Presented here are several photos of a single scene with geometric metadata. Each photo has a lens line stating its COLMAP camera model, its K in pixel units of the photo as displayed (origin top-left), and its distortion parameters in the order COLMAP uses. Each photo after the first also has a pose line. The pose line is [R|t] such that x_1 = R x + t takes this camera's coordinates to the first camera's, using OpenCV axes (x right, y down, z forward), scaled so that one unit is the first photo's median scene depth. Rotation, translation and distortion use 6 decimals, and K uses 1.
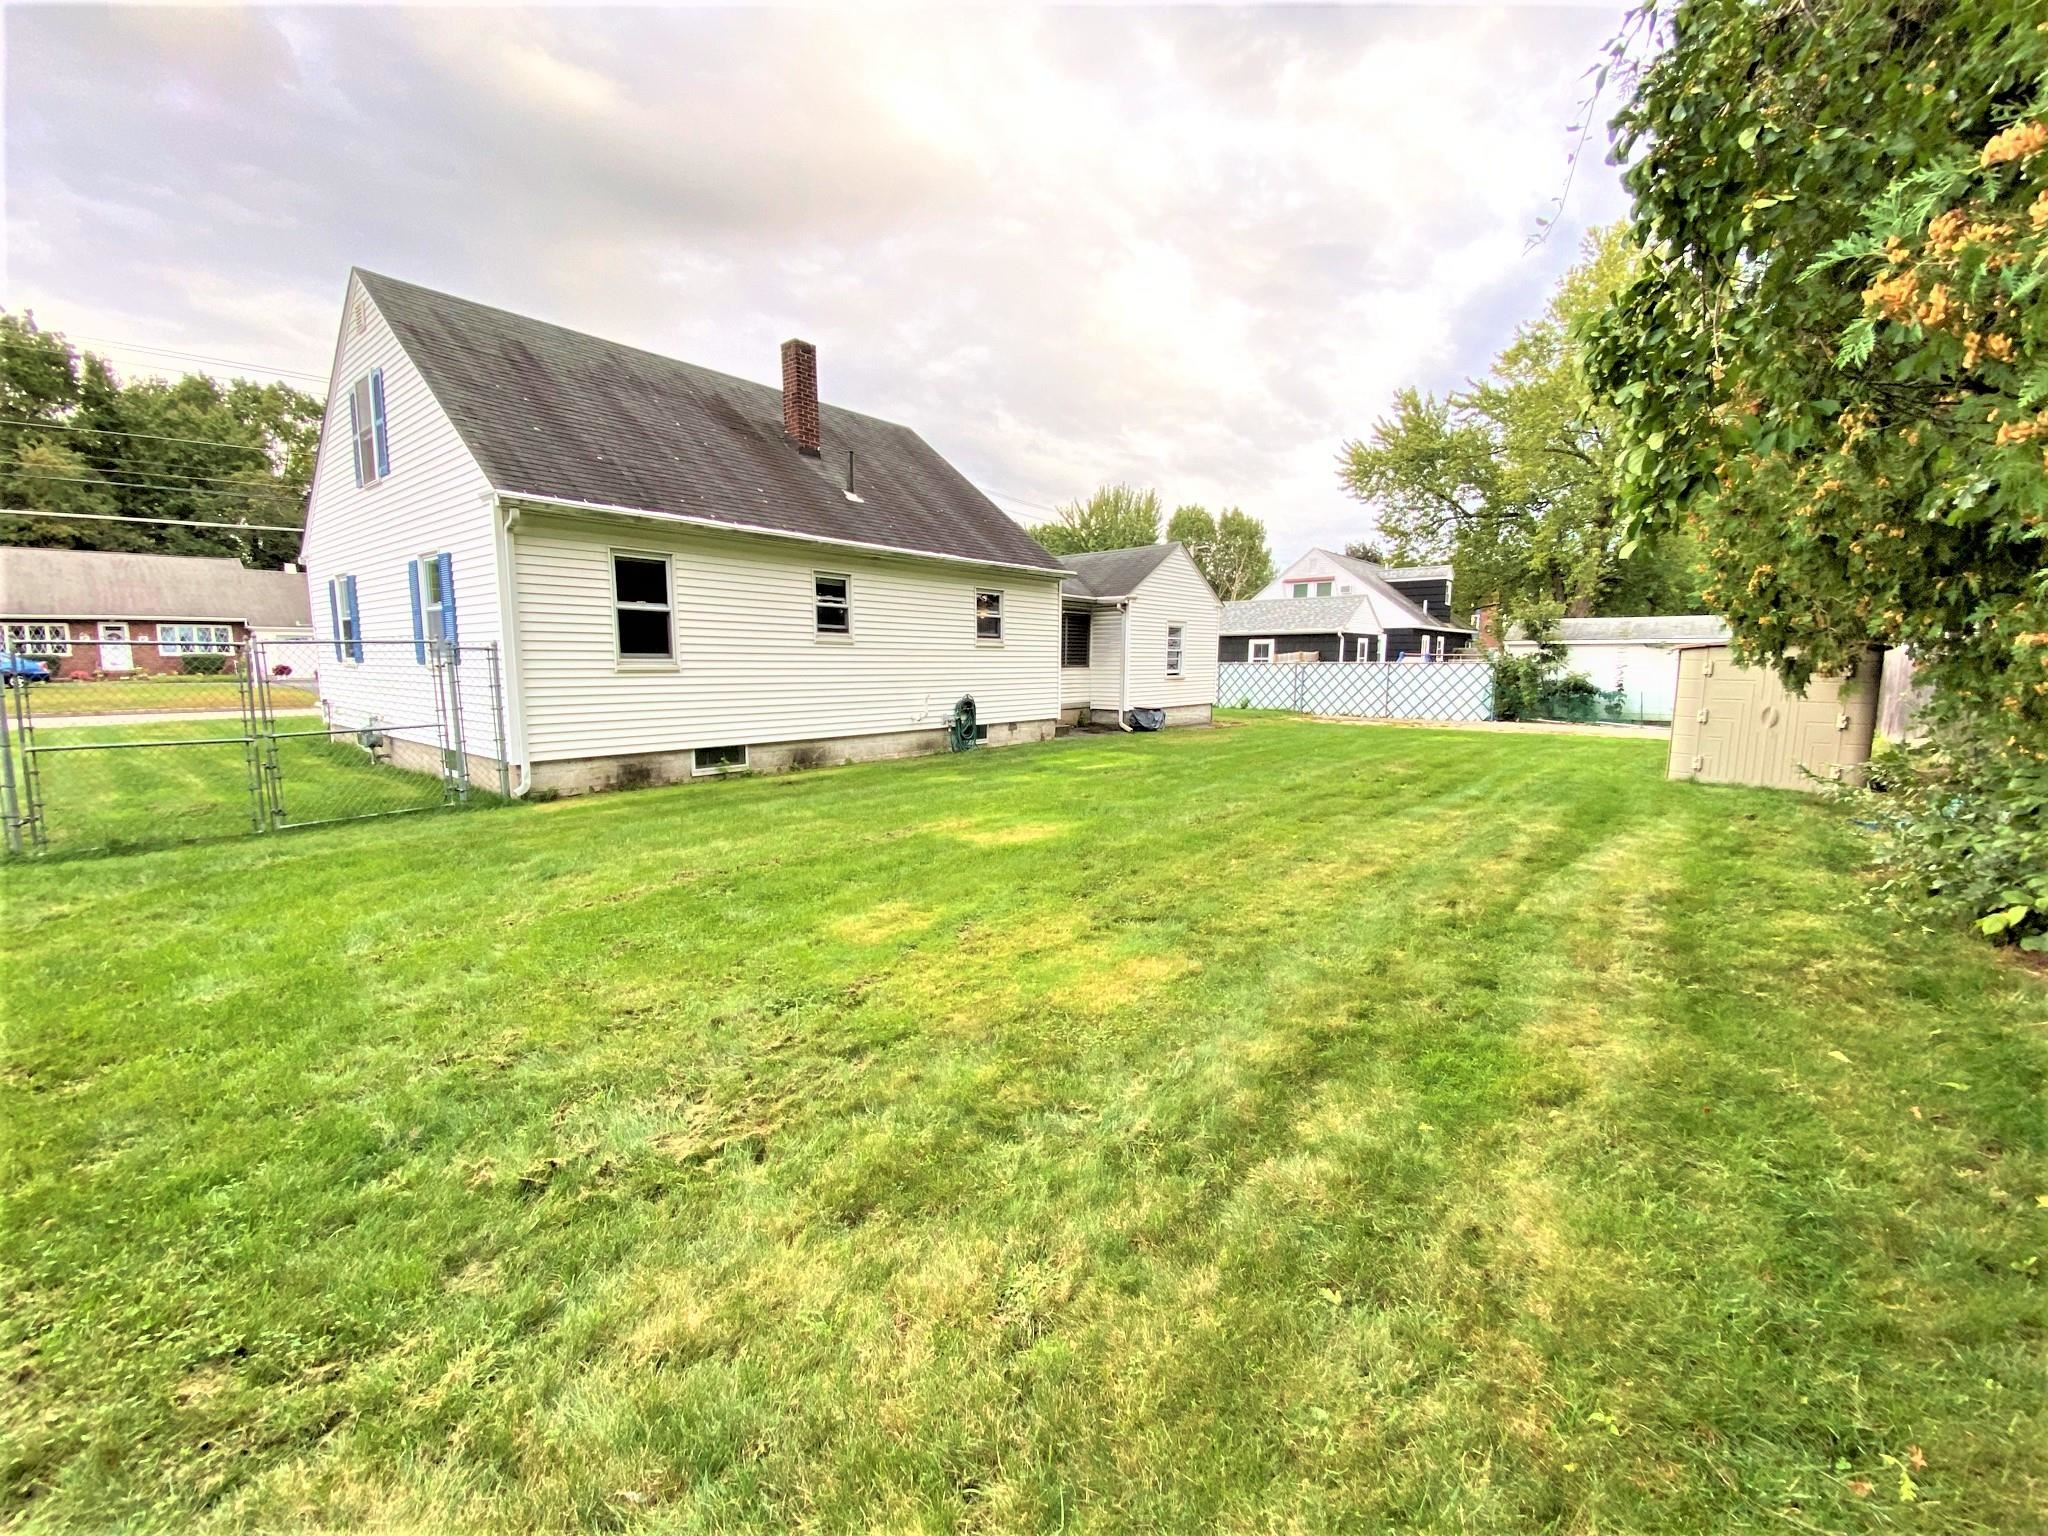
lens RADIAL K [[829.2, 0, 1017.1], [0, 829.2, 771.7], [0, 0, 1]] dist [0.054514, -0.042441]
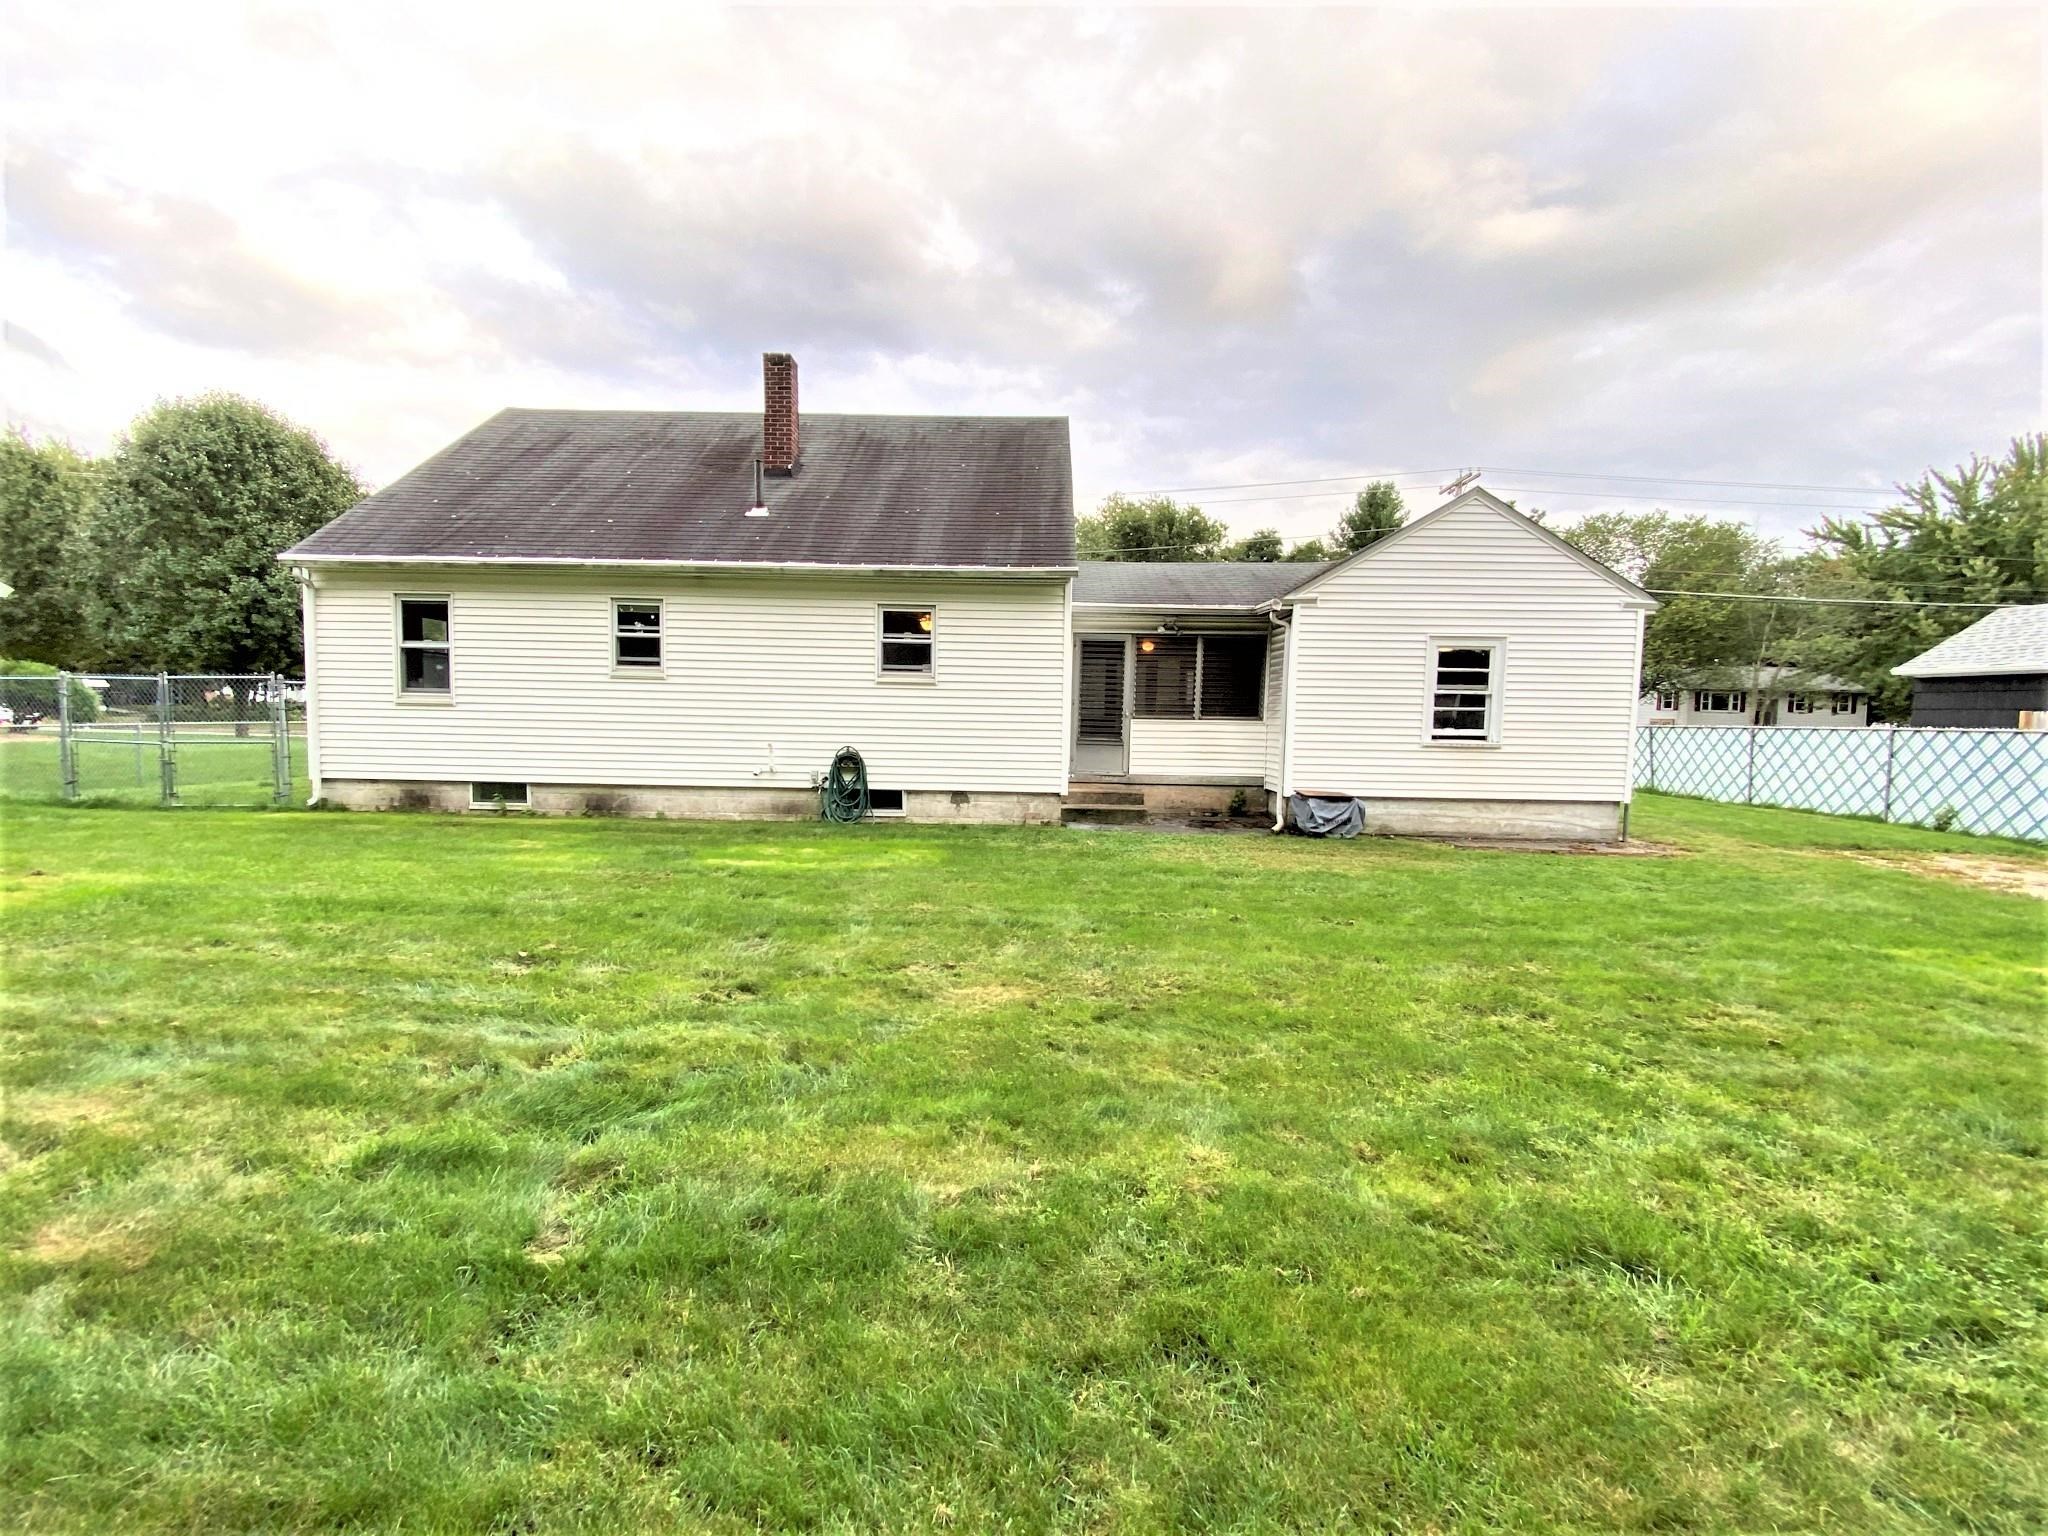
lens RADIAL K [[829.2, 0, 1017.1], [0, 829.2, 771.7], [0, 0, 1]] dist [0.054514, -0.042441]
pose [[0.618357, 0.064734, -0.783227, 0.614703], [-0.121214, 0.992532, -0.013665, -0.079093], [0.776493, 0.103388, 0.621586, 0.658451]]
